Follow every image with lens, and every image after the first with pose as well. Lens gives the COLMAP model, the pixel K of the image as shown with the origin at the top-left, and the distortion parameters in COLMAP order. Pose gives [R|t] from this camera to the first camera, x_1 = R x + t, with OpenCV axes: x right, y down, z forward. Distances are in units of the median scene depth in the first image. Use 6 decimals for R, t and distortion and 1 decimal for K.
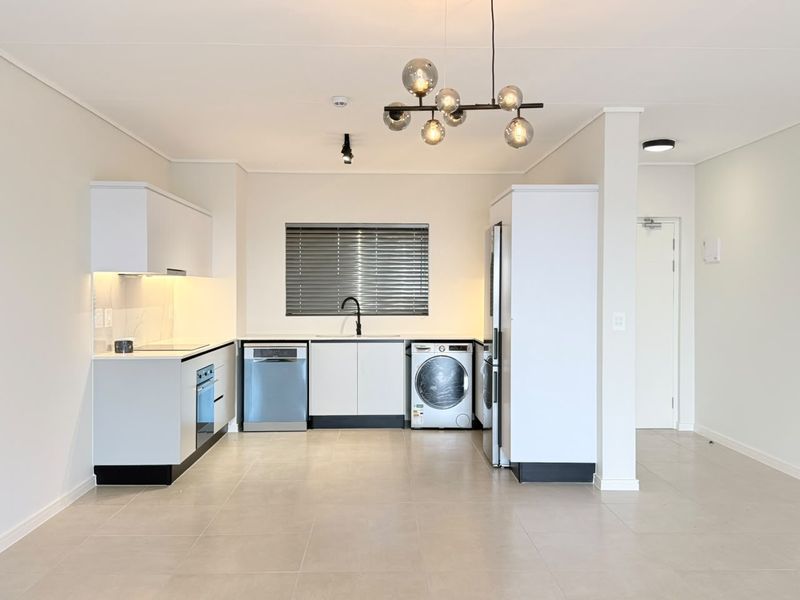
lens RADIAL K [[788.9, 0, 400.0], [0, 788.9, 300.0], [0, 0, 1]] dist [0.062526, -0.006389]
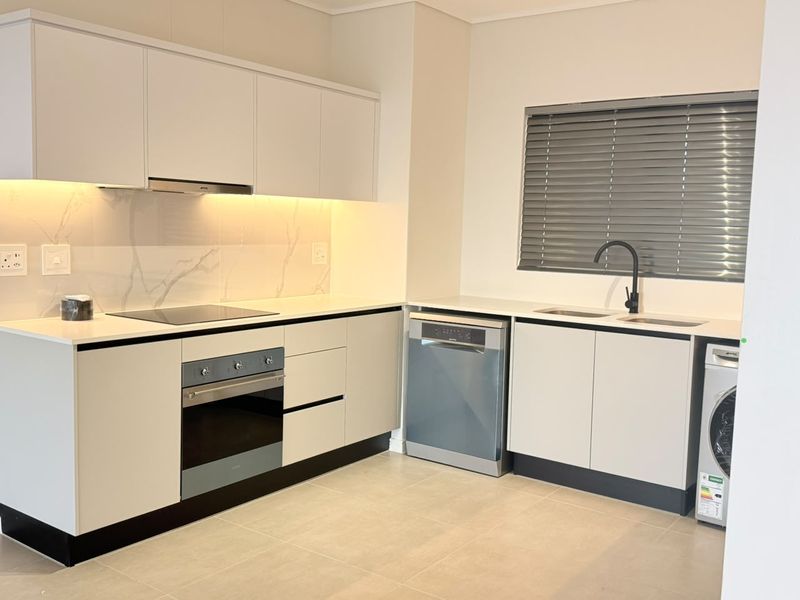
lens RADIAL K [[788.9, 0, 400.0], [0, 788.9, 300.0], [0, 0, 1]] dist [0.062526, -0.006389]
pose [[0.786395, 0.084553, -0.611910, 0.159070], [-0.034812, 0.995080, 0.092760, -0.009157], [0.616742, -0.051644, 0.785469, 0.517443]]
